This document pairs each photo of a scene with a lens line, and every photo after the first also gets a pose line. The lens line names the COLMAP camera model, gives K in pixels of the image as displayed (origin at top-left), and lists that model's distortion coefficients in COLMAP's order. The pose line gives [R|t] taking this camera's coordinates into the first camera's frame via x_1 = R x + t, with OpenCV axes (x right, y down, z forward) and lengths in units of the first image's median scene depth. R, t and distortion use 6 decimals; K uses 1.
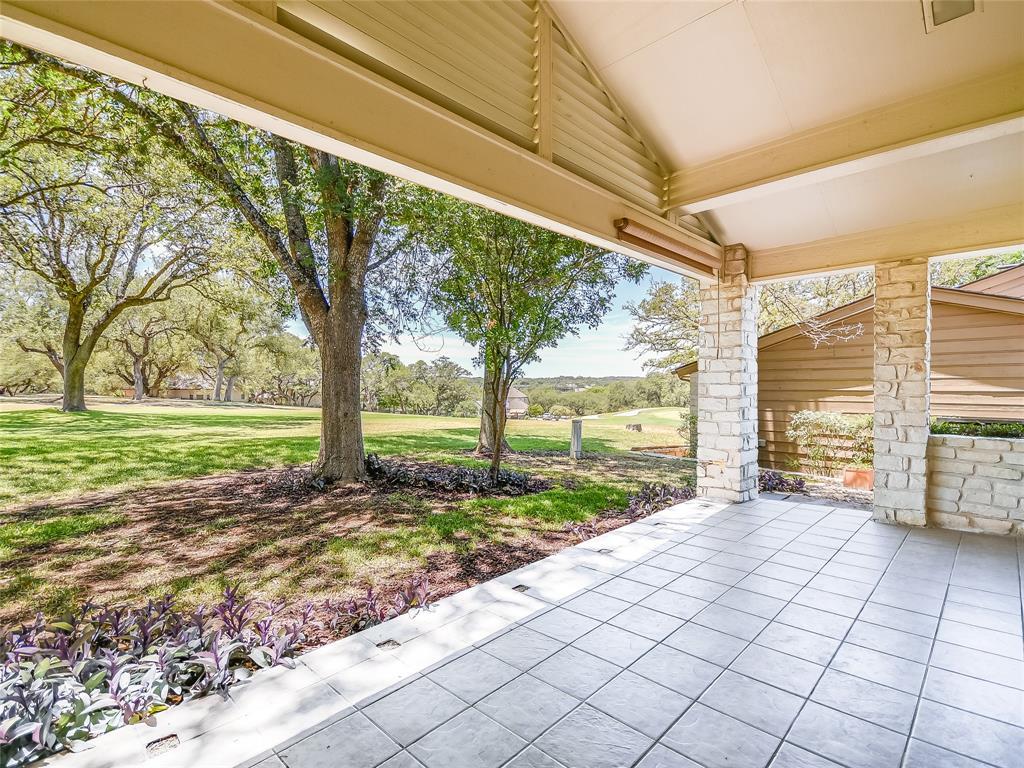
lens RADIAL K [[510.6, 0, 505.4], [0, 510.6, 388.7], [0, 0, 1]] dist [0.008597, -0.013847]
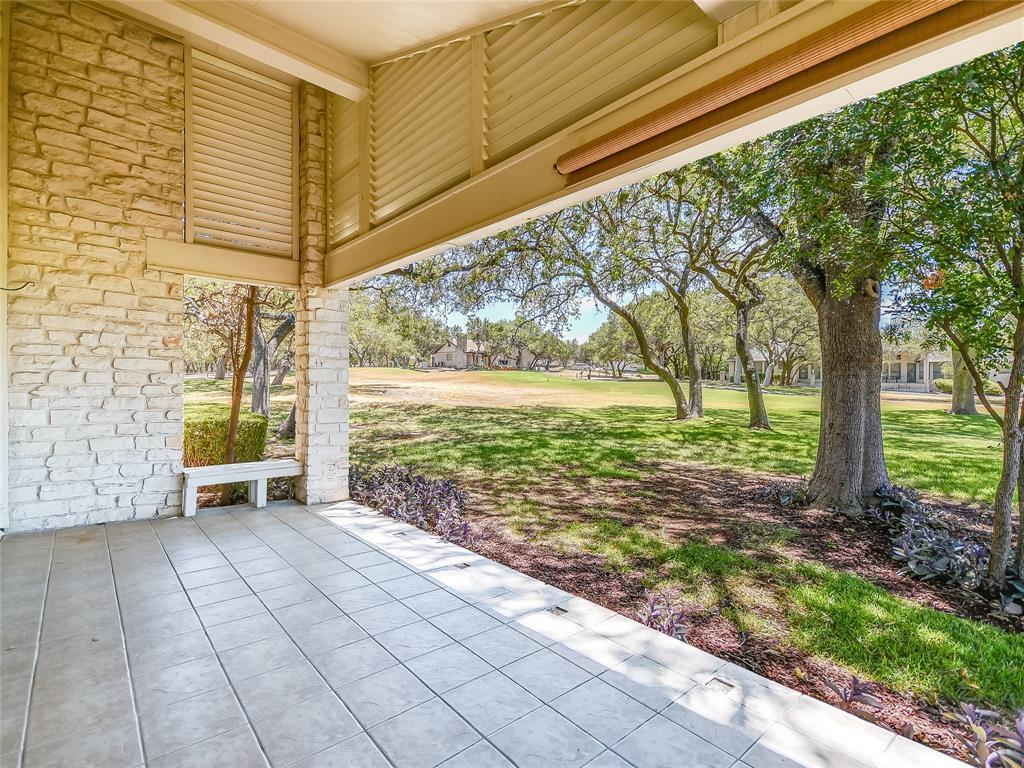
lens RADIAL K [[510.6, 0, 505.4], [0, 510.6, 388.7], [0, 0, 1]] dist [0.008597, -0.013847]
pose [[-0.116535, 0.008697, -0.993148, 0.987760], [-0.011494, 0.999883, 0.010104, -0.016716], [0.993120, 0.012592, -0.116422, 1.044069]]
